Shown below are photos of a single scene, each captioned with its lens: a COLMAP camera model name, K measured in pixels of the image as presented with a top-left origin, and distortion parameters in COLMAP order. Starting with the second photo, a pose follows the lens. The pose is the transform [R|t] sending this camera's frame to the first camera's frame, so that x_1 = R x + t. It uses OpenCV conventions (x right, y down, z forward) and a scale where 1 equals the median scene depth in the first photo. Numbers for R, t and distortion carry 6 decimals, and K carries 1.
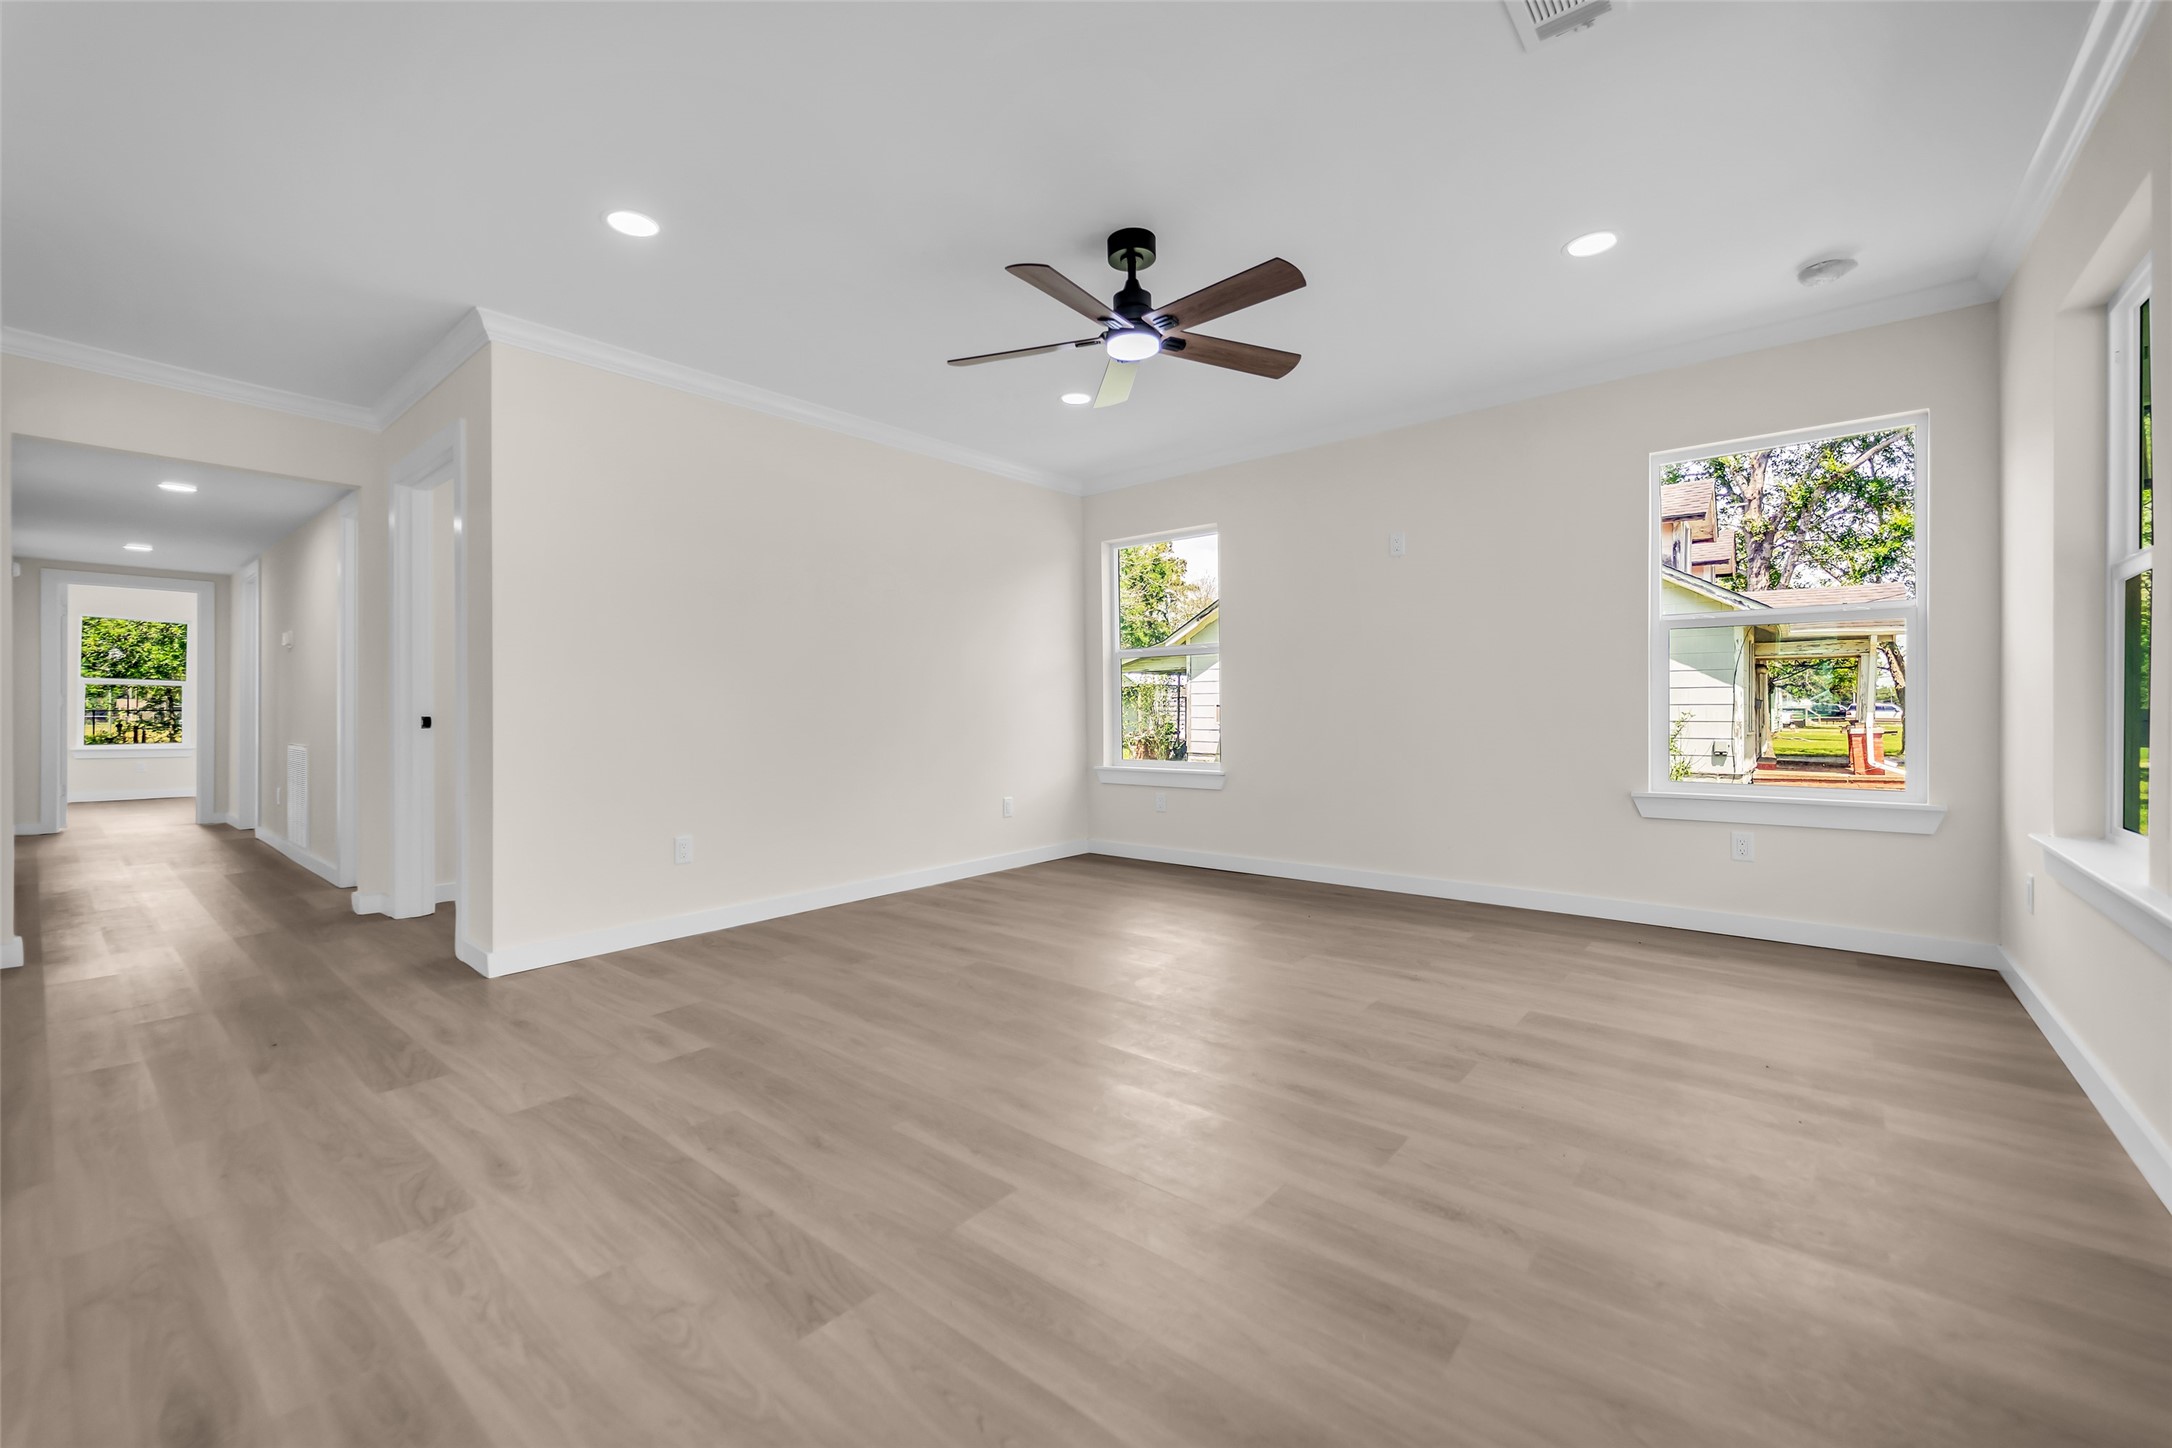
lens RADIAL K [[871.3, 0, 1084.3], [0, 871.3, 707.1], [0, 0, 1]] dist [0.001851, -0.000465]
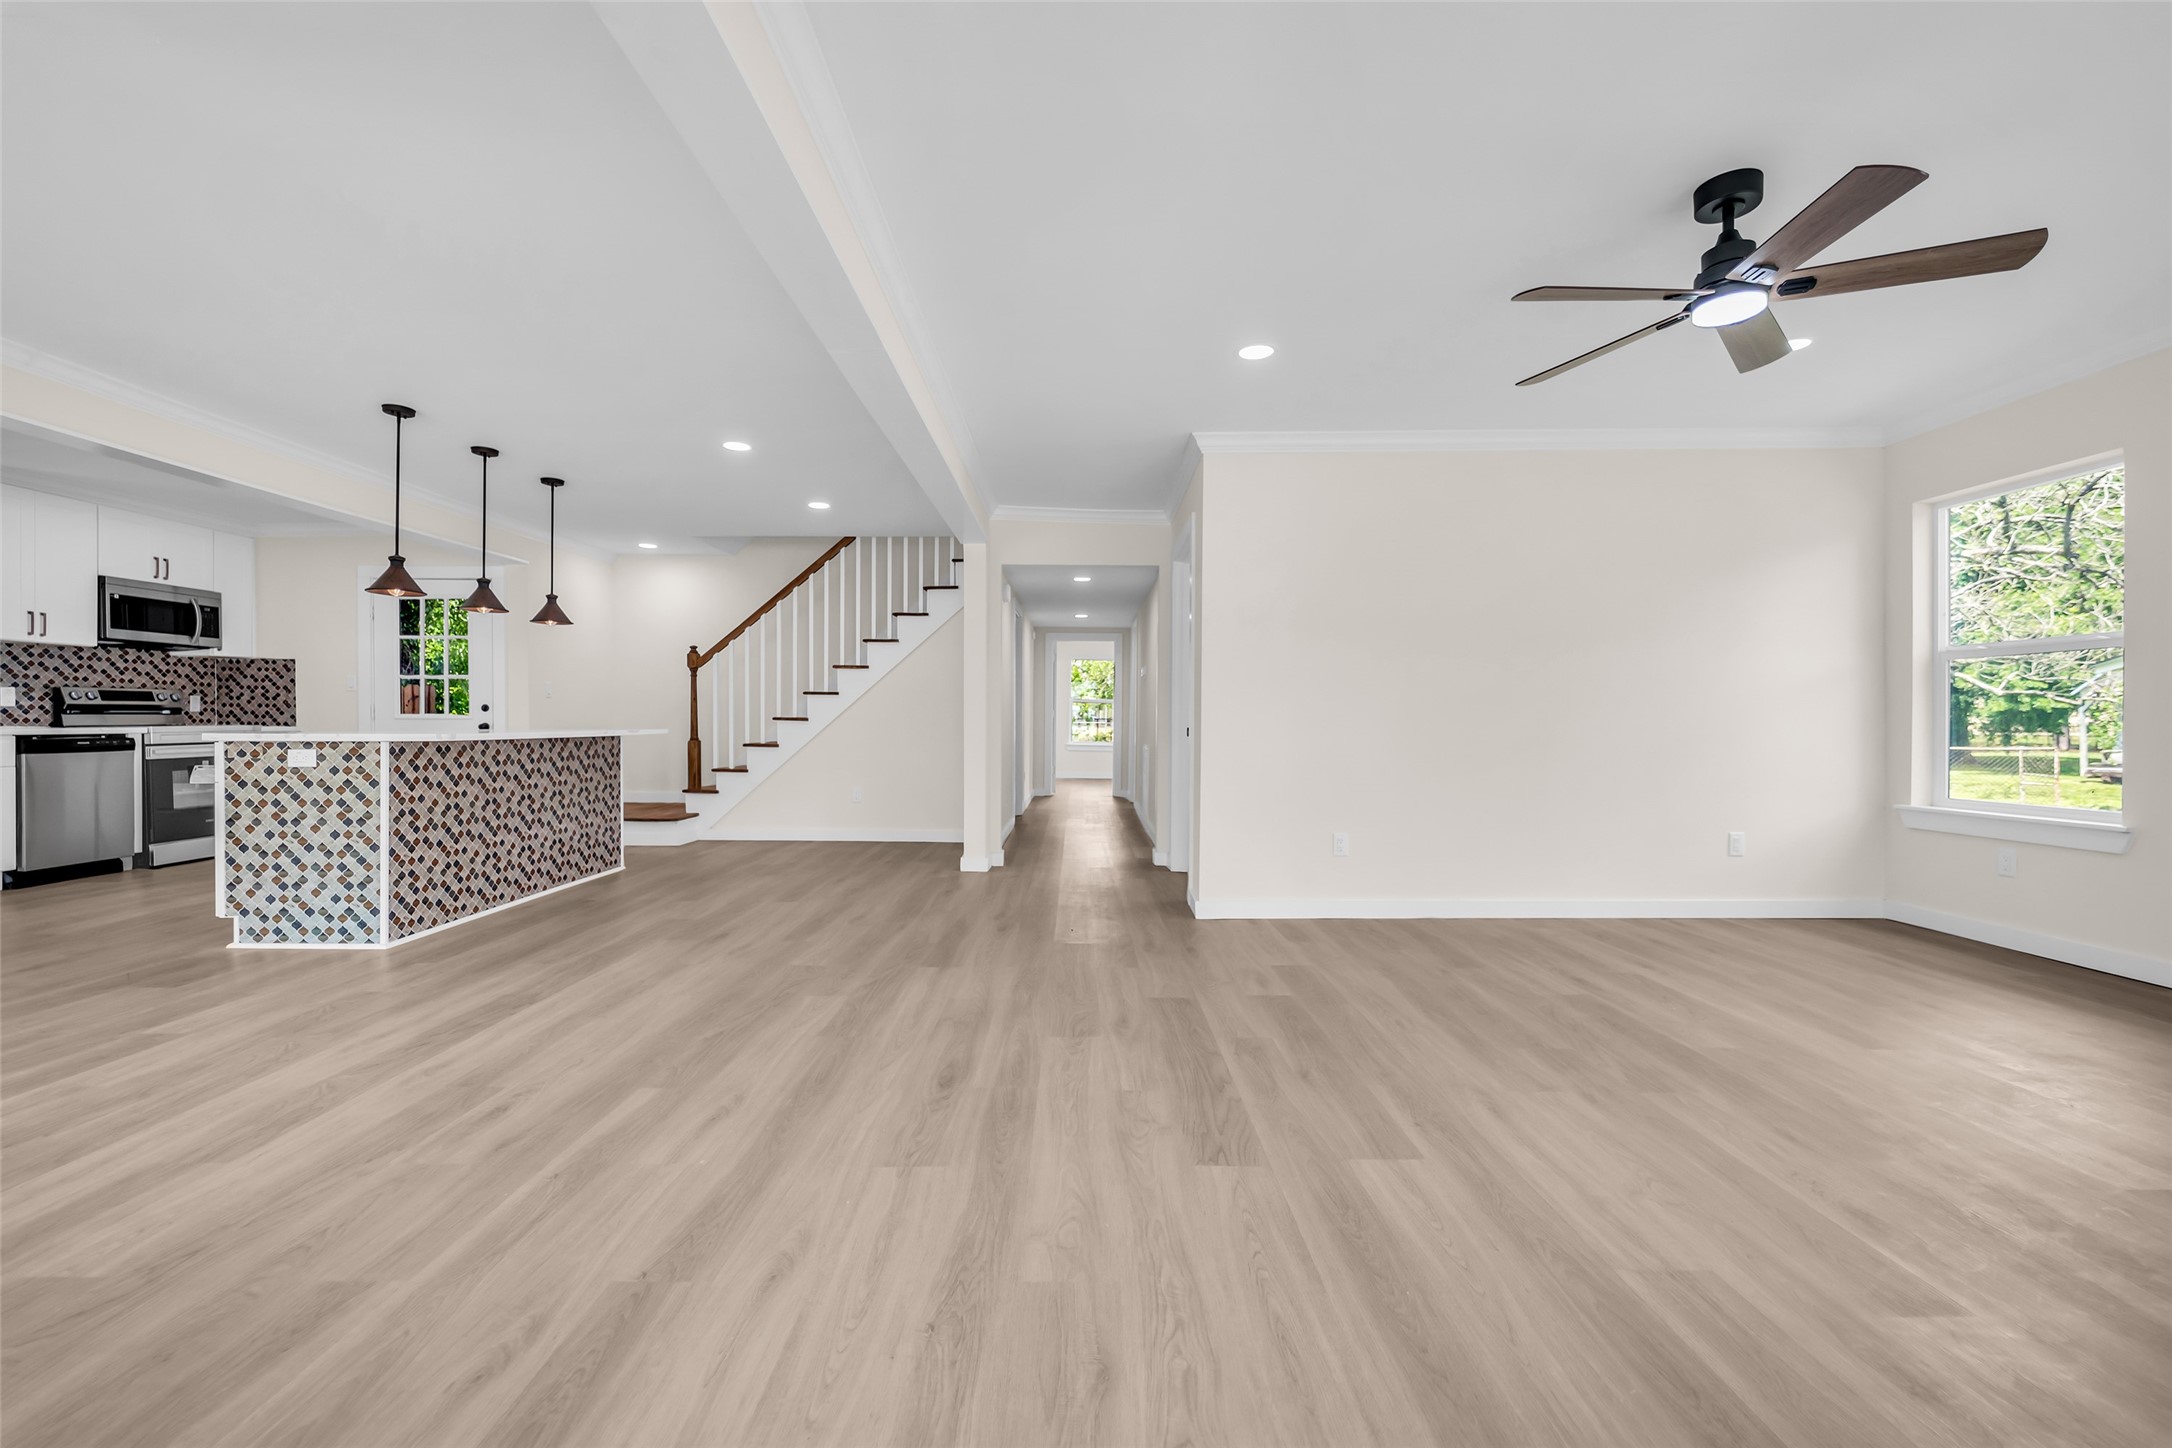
lens RADIAL K [[871.3, 0, 1084.3], [0, 871.3, 707.1], [0, 0, 1]] dist [0.001851, -0.000465]
pose [[0.654946, -0.004060, -0.755664, 0.292431], [-0.007424, 0.999903, -0.011806, -0.005792], [0.755639, 0.013343, 0.654853, -0.041280]]
